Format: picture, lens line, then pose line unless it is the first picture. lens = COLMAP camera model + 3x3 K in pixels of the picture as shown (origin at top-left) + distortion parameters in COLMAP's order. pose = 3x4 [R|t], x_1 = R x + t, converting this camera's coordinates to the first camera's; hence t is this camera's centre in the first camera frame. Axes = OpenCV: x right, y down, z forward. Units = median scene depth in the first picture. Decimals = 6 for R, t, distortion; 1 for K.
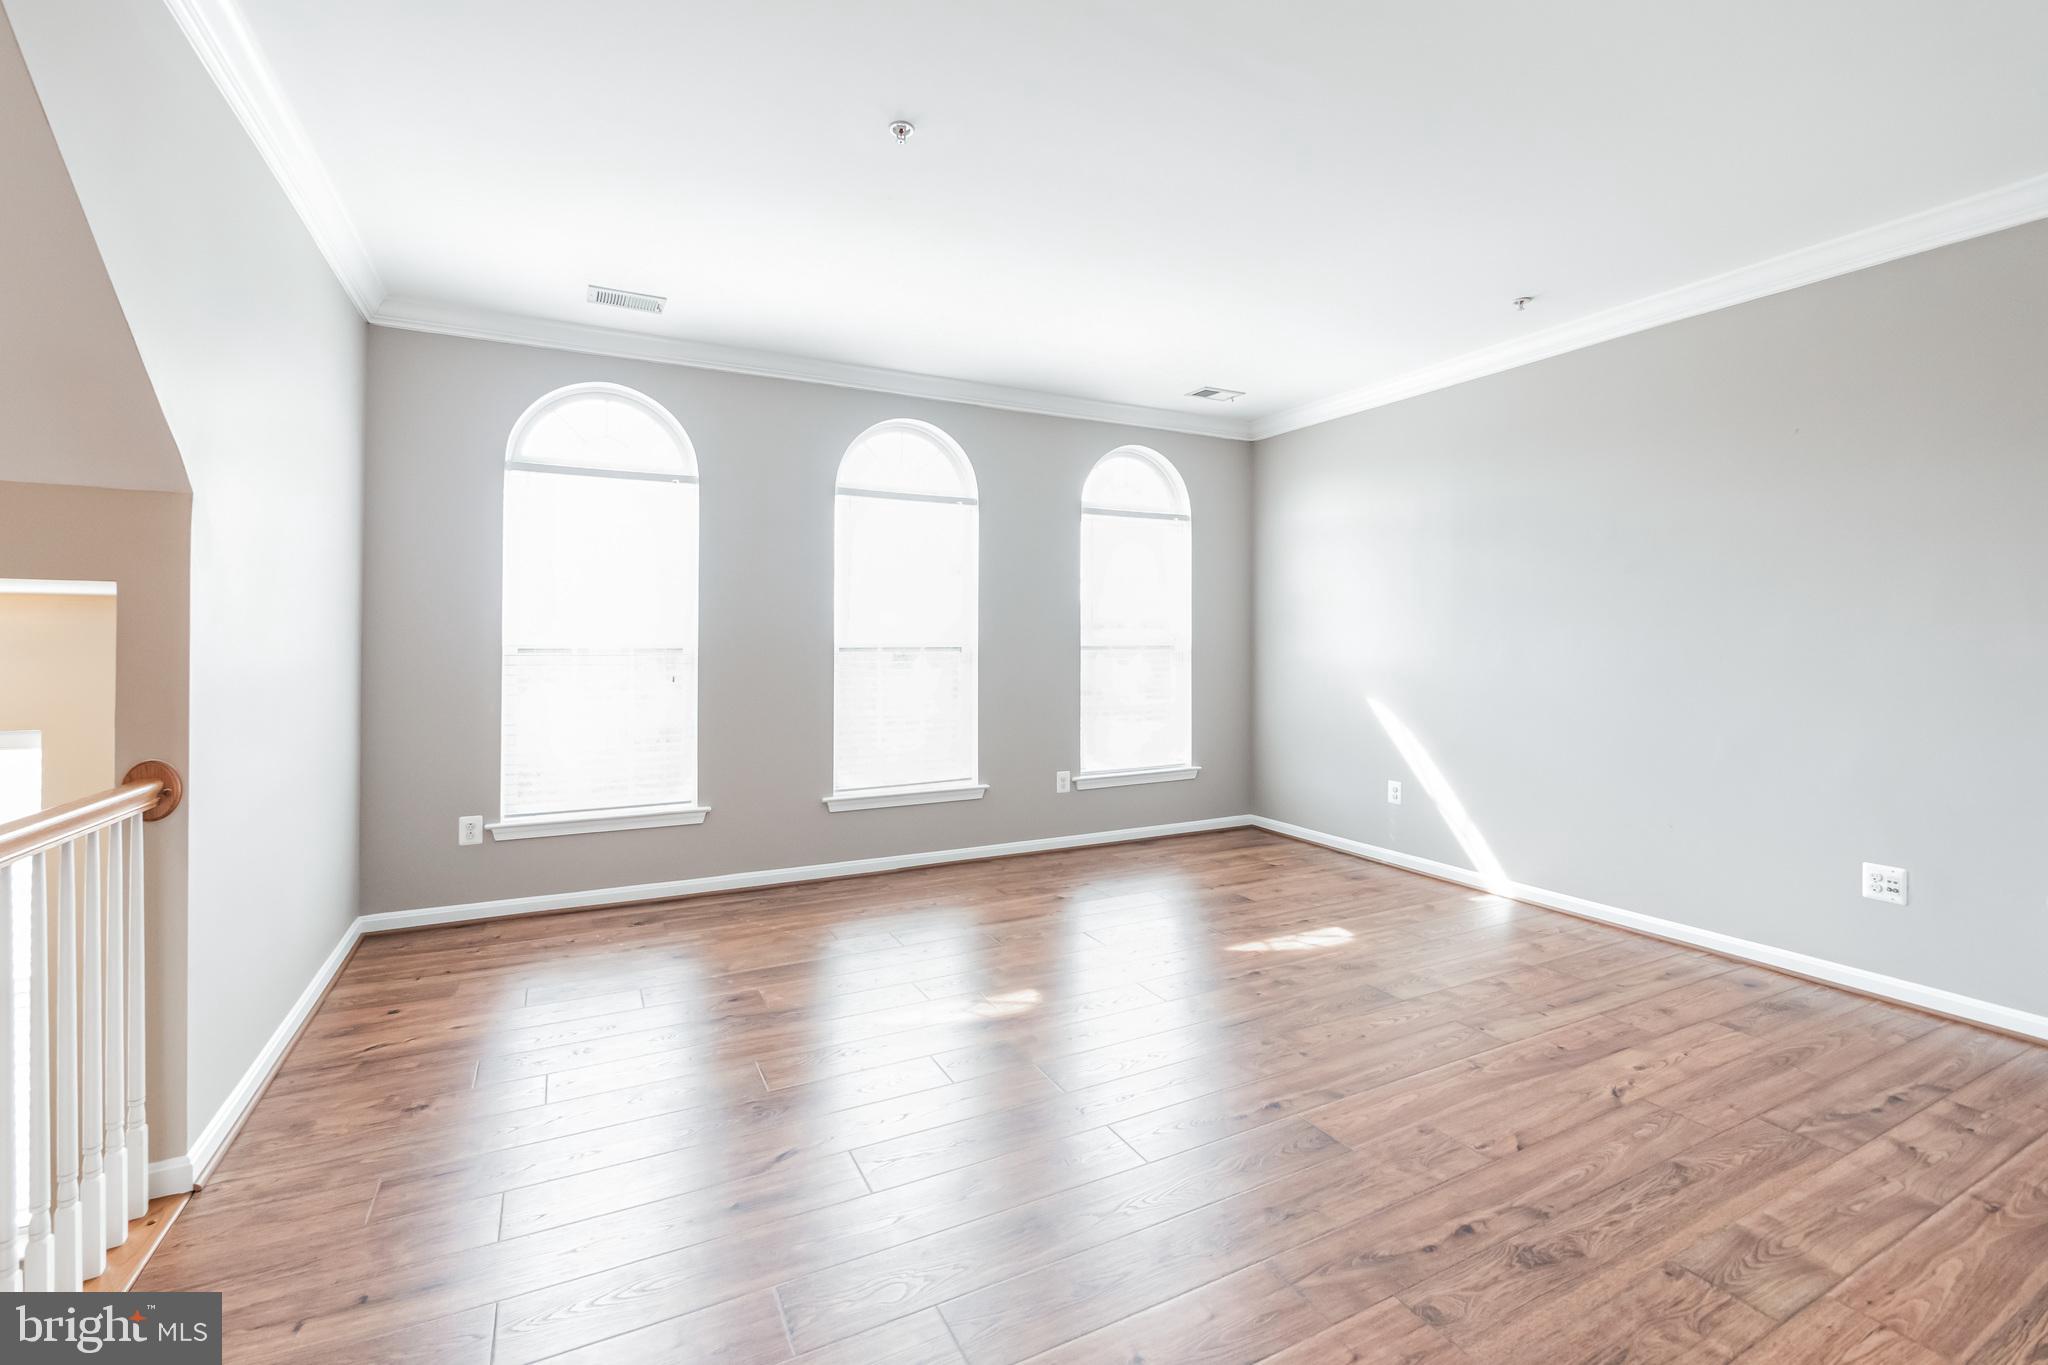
lens RADIAL K [[871.9, 0, 997.1], [0, 871.9, 627.8], [0, 0, 1]] dist [-0.004395, 0.001345]
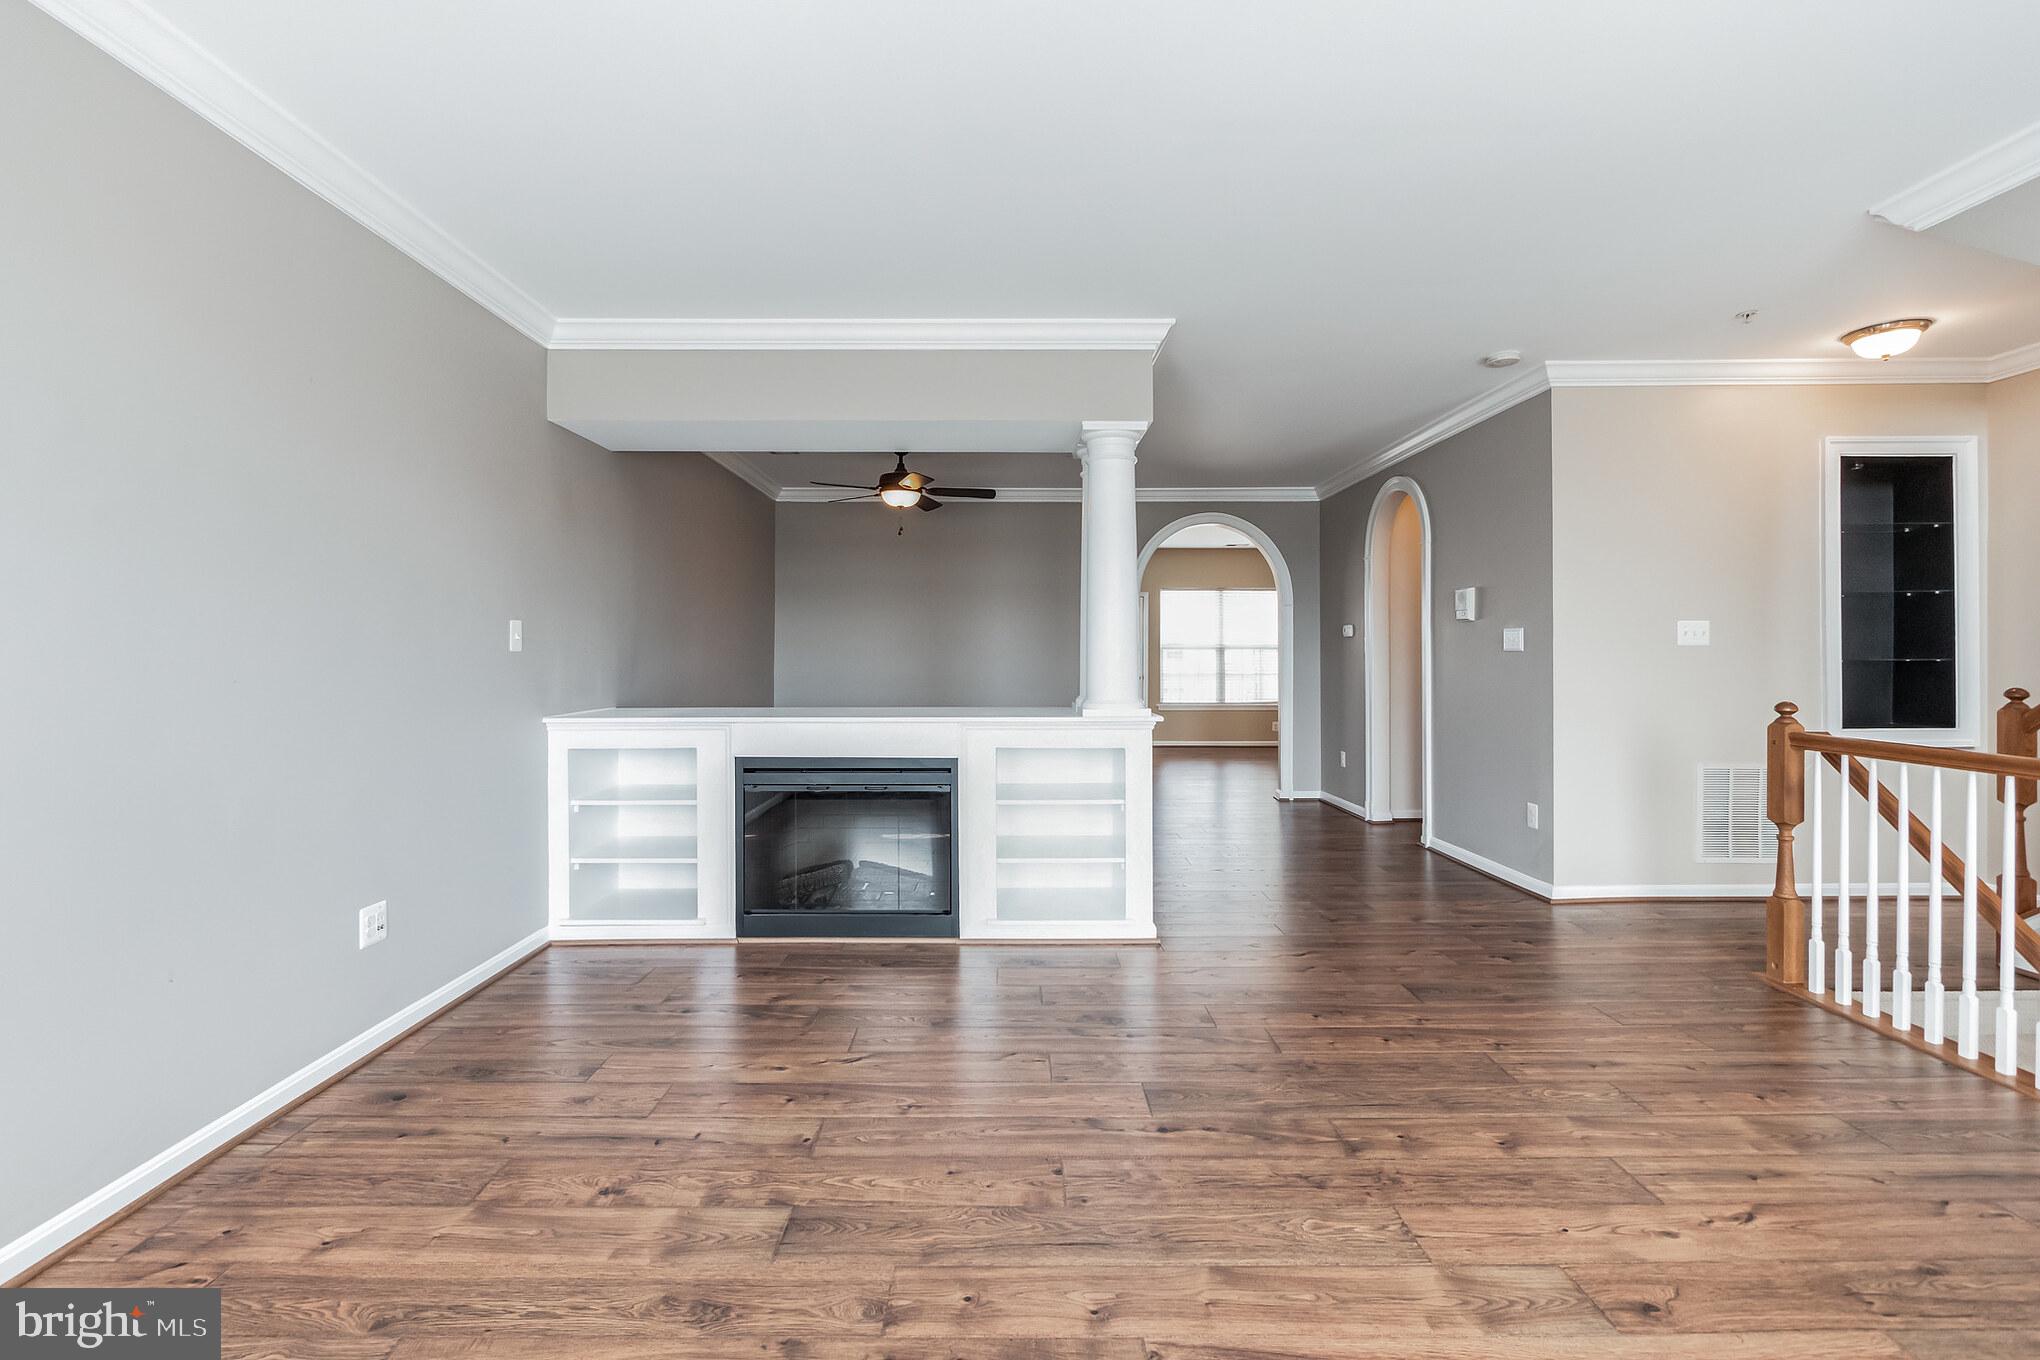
lens RADIAL K [[873.5, 0, 1006.8], [0, 873.5, 657.4], [0, 0, 1]] dist [-0.004096, -0.000158]
pose [[-0.899544, 0.001870, 0.436827, 0.040989], [-0.002376, 0.999955, -0.009173, 0.025555], [-0.436824, -0.009290, -0.899499, 1.526775]]
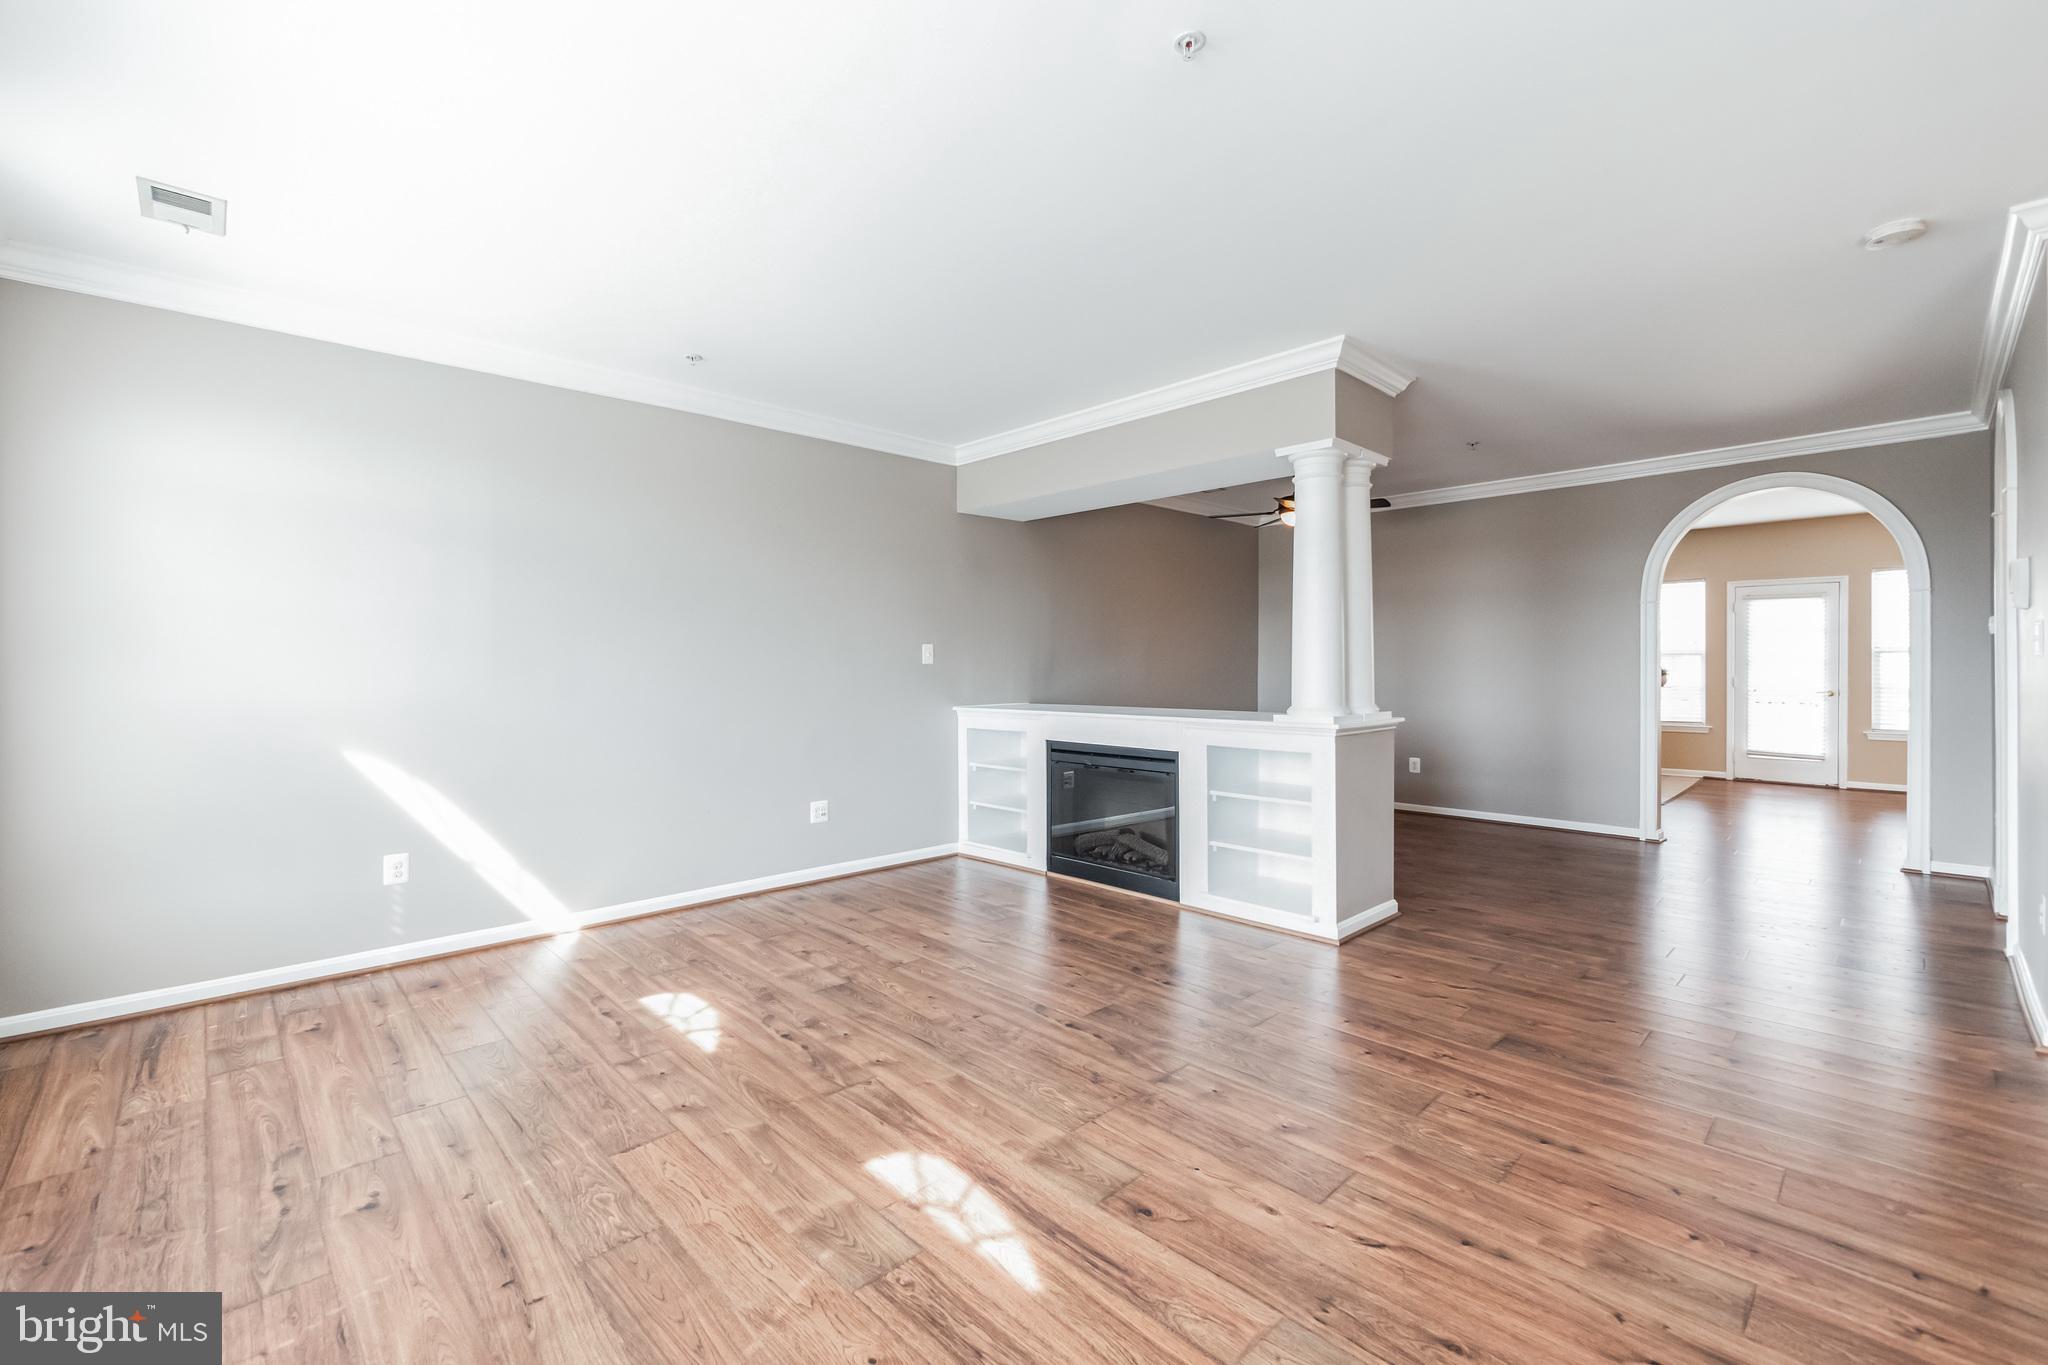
lens RADIAL K [[871.9, 0, 1018.1], [0, 871.9, 678.9], [0, 0, 1]] dist [-0.004395, 0.001345]
pose [[-0.300664, -0.011265, 0.953664, -0.684848], [-0.006082, 0.999933, 0.009894, 0.019862], [-0.953711, -0.002825, -0.300712, 1.141565]]
